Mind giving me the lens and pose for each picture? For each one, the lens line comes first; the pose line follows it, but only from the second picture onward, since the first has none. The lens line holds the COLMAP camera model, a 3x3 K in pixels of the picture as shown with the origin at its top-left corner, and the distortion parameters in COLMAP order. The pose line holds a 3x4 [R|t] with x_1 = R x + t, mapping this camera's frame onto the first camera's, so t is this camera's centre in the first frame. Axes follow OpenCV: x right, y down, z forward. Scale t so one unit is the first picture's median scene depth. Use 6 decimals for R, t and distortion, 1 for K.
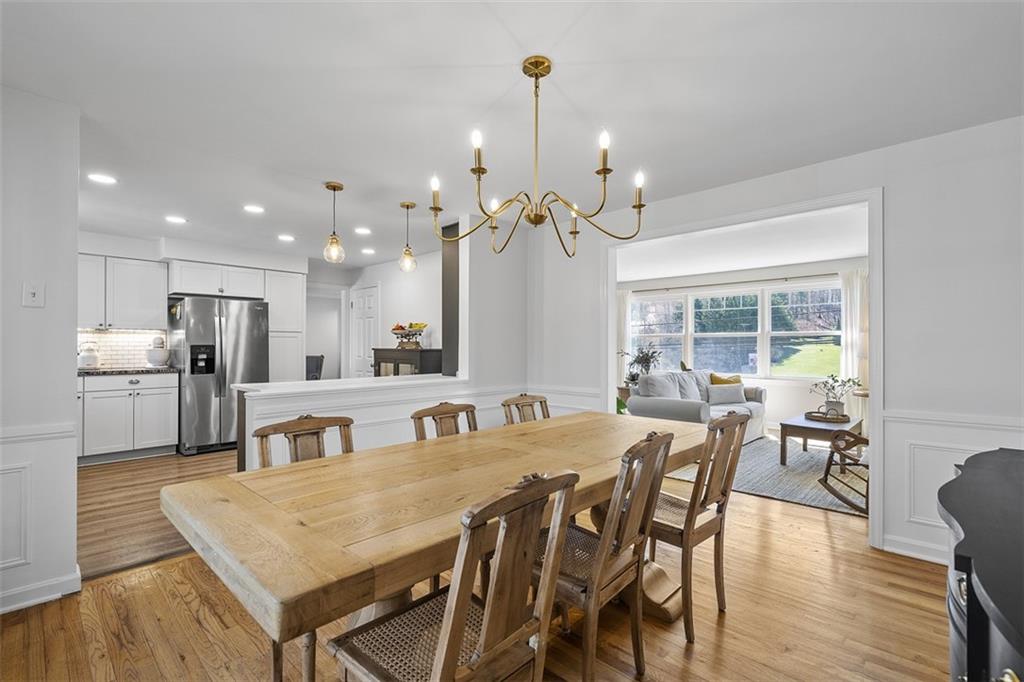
lens RADIAL K [[468.2, 0, 512.3], [0, 468.2, 342.6], [0, 0, 1]] dist [-0.001405, -0.000270]
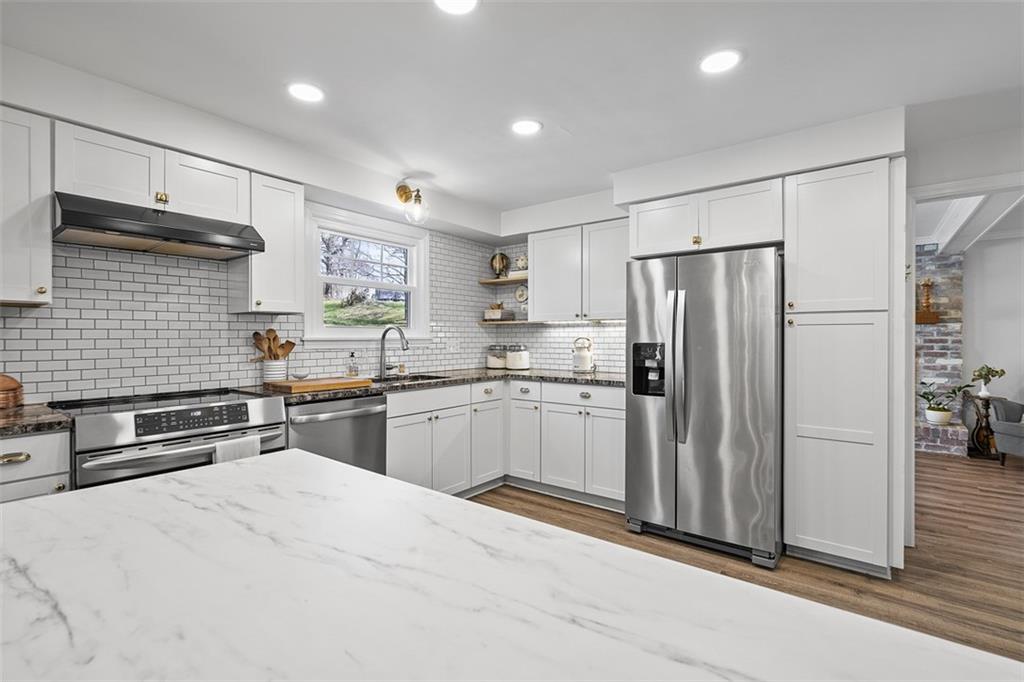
lens RADIAL K [[468.2, 0, 512.3], [0, 468.2, 340.7], [0, 0, 1]] dist [-0.001405, -0.000270]
pose [[0.098776, 0.005173, -0.995096, -0.123386], [0.004427, 0.999974, 0.005637, -0.002021], [0.995100, -0.004962, 0.098750, 0.806380]]
